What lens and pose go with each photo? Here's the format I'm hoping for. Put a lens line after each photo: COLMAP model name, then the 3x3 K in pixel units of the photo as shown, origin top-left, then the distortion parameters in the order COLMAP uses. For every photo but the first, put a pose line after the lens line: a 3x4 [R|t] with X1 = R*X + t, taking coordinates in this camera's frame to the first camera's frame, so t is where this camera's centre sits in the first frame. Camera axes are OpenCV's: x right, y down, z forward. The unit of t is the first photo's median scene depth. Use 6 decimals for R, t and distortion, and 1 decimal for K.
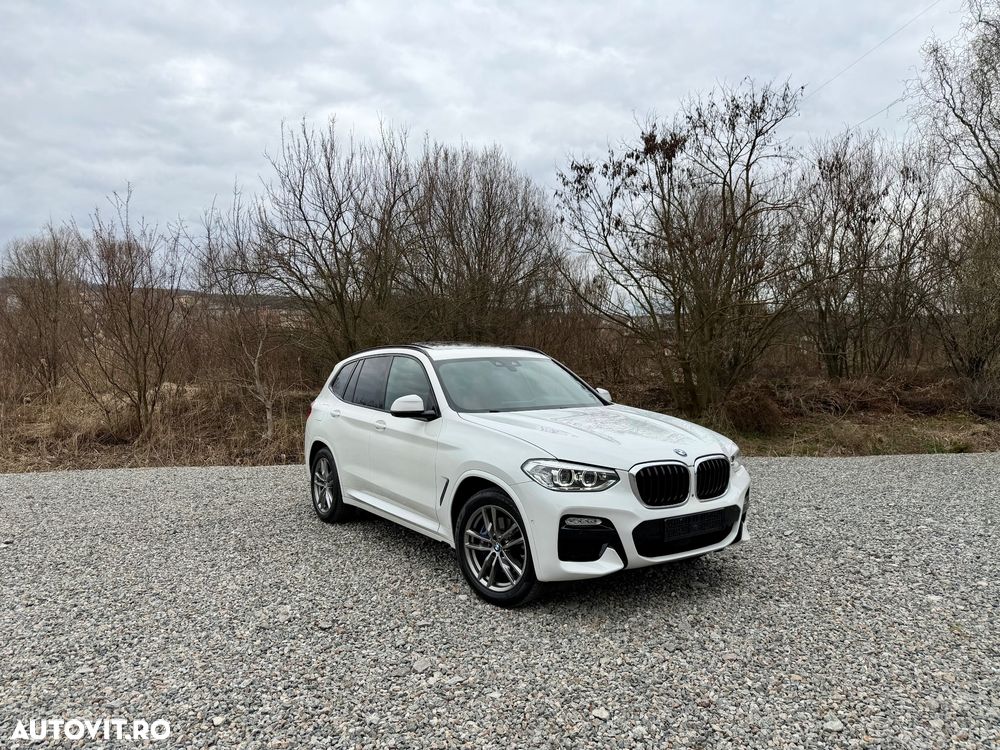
lens RADIAL K [[704.6, 0, 496.9], [0, 704.6, 377.4], [0, 0, 1]] dist [0.028814, -0.044572]
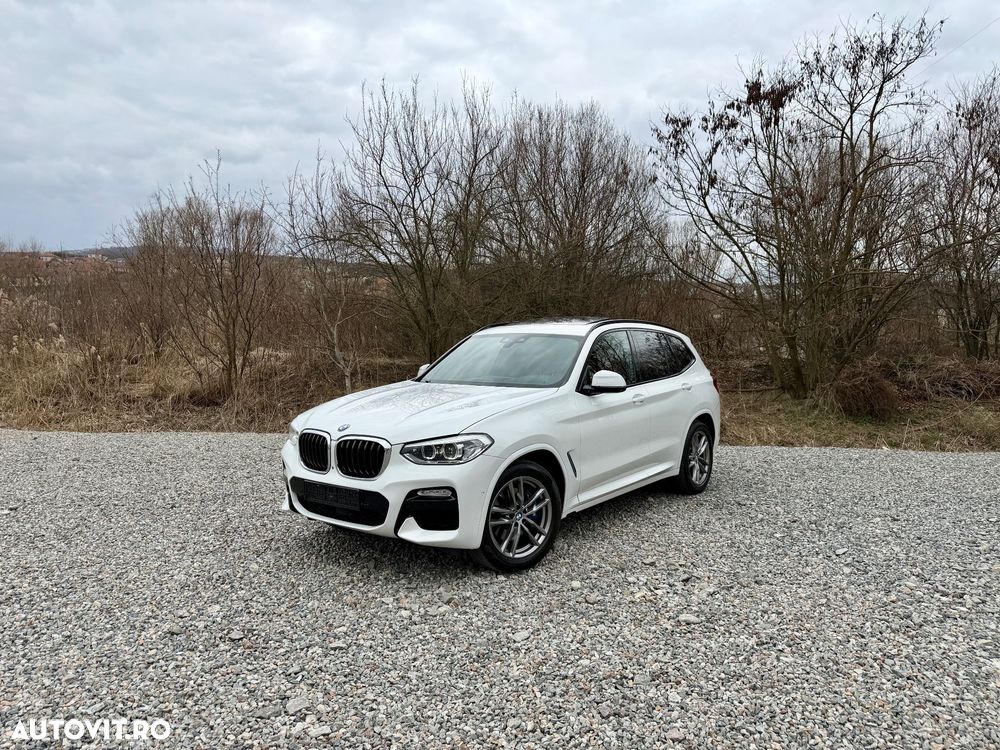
lens RADIAL K [[704.6, 0, 500.6], [0, 704.6, 379.2], [0, 0, 1]] dist [0.028814, -0.044572]
pose [[0.987110, 0.028147, -0.157546, 0.049034], [-0.020706, 0.998600, 0.048672, -0.004272], [0.158696, -0.044782, 0.986311, 0.045397]]
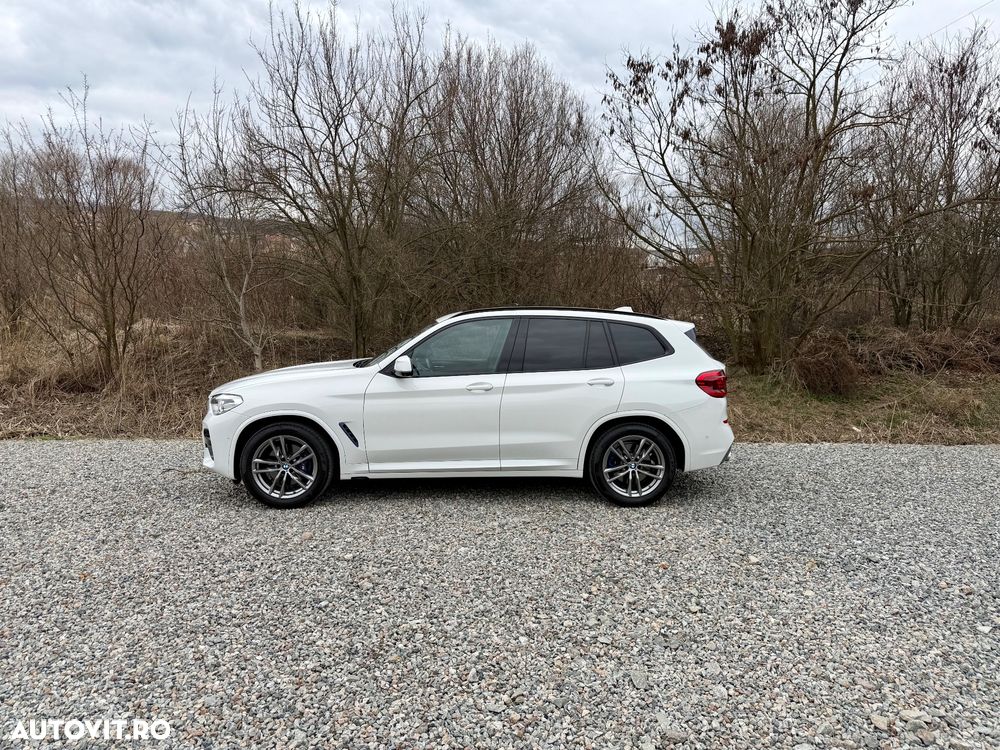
lens RADIAL K [[704.6, 0, 498.2], [0, 704.6, 376.8], [0, 0, 1]] dist [0.028814, -0.044572]
pose [[0.999644, 0.022767, -0.013904, -0.022357], [-0.021331, 0.995165, 0.095870, -0.016611], [0.016020, -0.095539, 0.995297, 0.156381]]
